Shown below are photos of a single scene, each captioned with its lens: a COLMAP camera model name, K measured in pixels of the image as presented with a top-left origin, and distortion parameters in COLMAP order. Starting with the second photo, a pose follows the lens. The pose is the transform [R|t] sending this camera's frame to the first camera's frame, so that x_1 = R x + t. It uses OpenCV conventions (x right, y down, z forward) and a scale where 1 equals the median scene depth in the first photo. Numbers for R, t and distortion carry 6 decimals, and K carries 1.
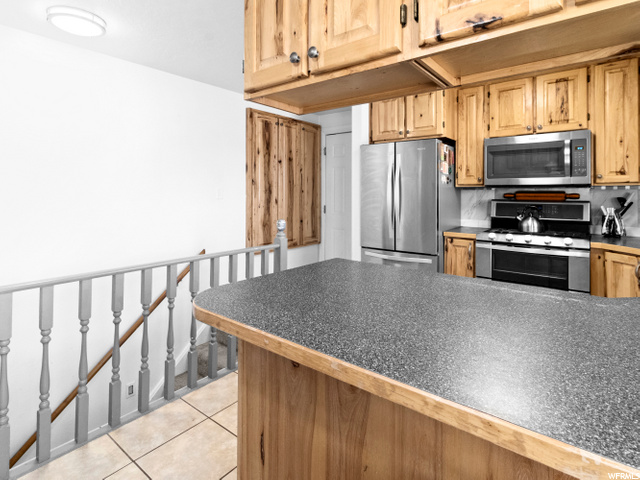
lens RADIAL K [[347.9, 0, 320.3], [0, 347.9, 189.0], [0, 0, 1]] dist [0.000645, 0.000002]
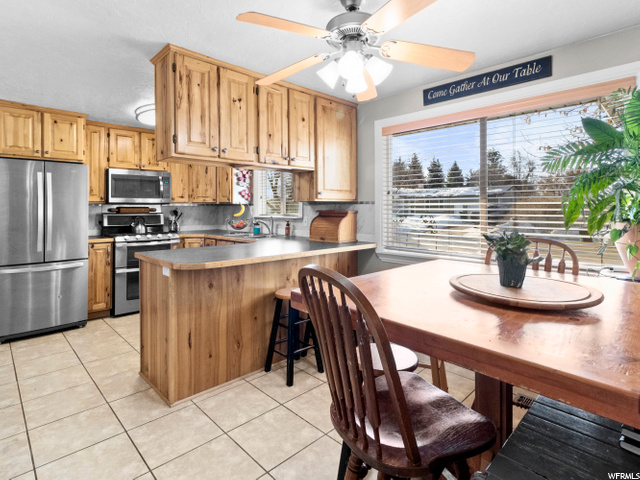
lens RADIAL K [[340.8, 0, 319.1], [0, 340.8, 213.0], [0, 0, 1]] dist [-0.000297, -0.000457]
pose [[0.131401, -0.018933, 0.991148, -0.789930], [-0.010792, 0.999731, 0.020528, -0.006101], [-0.991271, -0.013394, 0.131161, 0.017771]]
